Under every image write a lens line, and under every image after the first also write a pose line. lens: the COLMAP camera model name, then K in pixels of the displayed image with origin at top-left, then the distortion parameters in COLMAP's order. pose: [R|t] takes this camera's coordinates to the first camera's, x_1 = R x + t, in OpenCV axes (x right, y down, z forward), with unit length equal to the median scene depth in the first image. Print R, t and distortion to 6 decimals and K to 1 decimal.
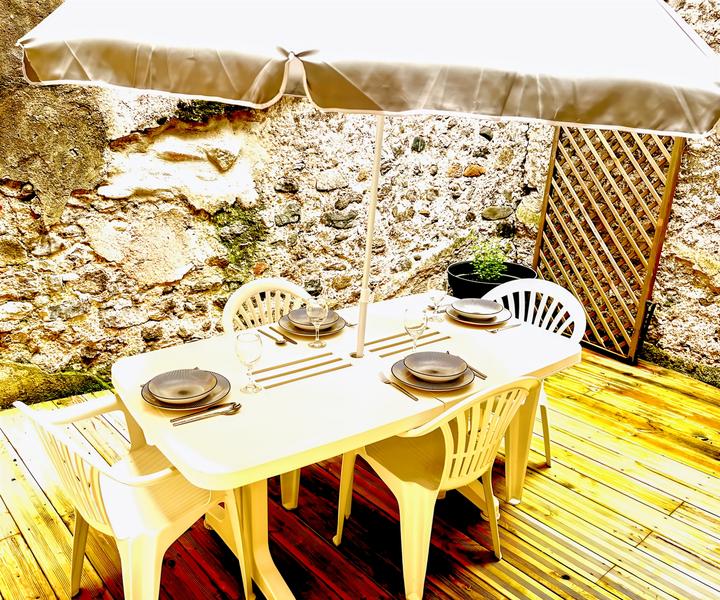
lens RADIAL K [[601.5, 0, 356.3], [0, 601.5, 330.7], [0, 0, 1]] dist [0.018874, -0.012180]
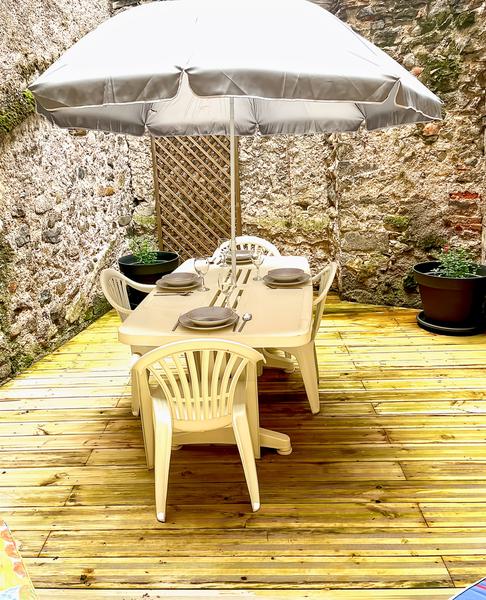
lens RADIAL K [[494.7, 0, 243.0], [0, 494.7, 300.0], [0, 0, 1]] dist [0.017291, -0.004178]
pose [[0.668896, -0.257692, 0.697261, -0.493264], [0.318467, 0.946892, 0.044439, 0.014366], [-0.671683, 0.192330, 0.715438, 0.052757]]
